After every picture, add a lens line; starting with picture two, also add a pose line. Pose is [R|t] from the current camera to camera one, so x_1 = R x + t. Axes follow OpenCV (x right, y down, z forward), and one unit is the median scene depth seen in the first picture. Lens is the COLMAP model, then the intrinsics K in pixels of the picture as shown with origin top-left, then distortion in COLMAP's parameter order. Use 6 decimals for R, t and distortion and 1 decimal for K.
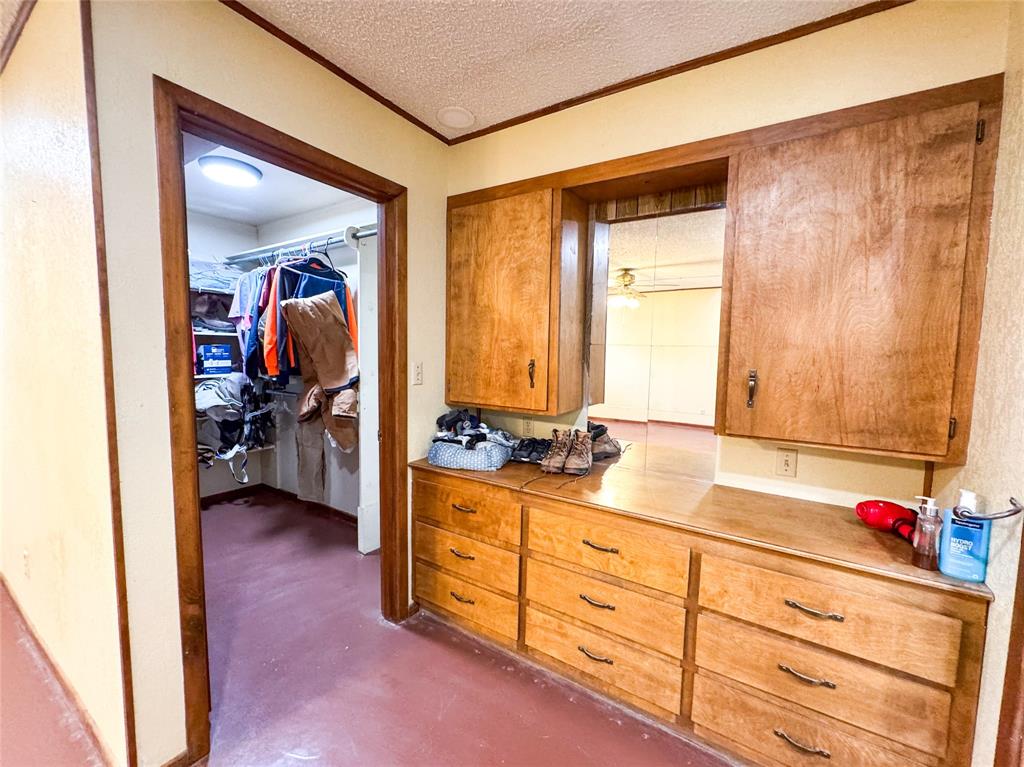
lens RADIAL K [[412.9, 0, 513.2], [0, 412.9, 382.5], [0, 0, 1]] dist [-0.003945, 0.000722]
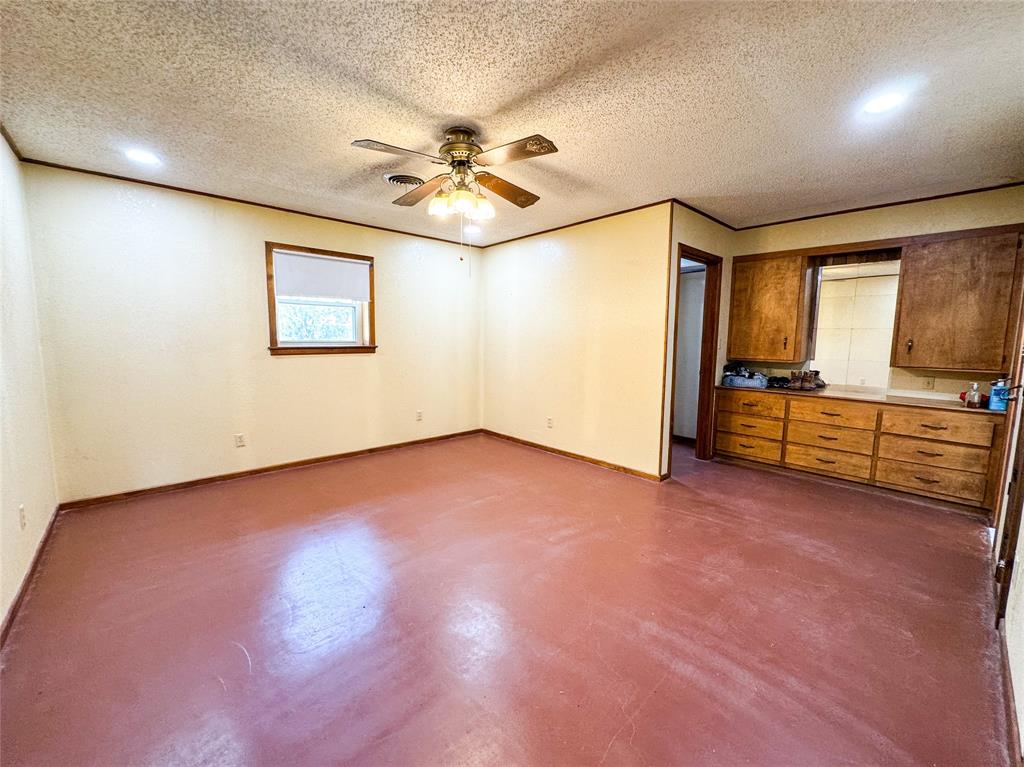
lens RADIAL K [[412.9, 0, 512.6], [0, 412.9, 382.6], [0, 0, 1]] dist [-0.003945, 0.000722]
pose [[0.968339, 0.022347, -0.248637, -1.022139], [-0.016898, 0.999569, 0.024025, 0.202620], [0.249066, -0.019063, 0.968299, -1.831827]]
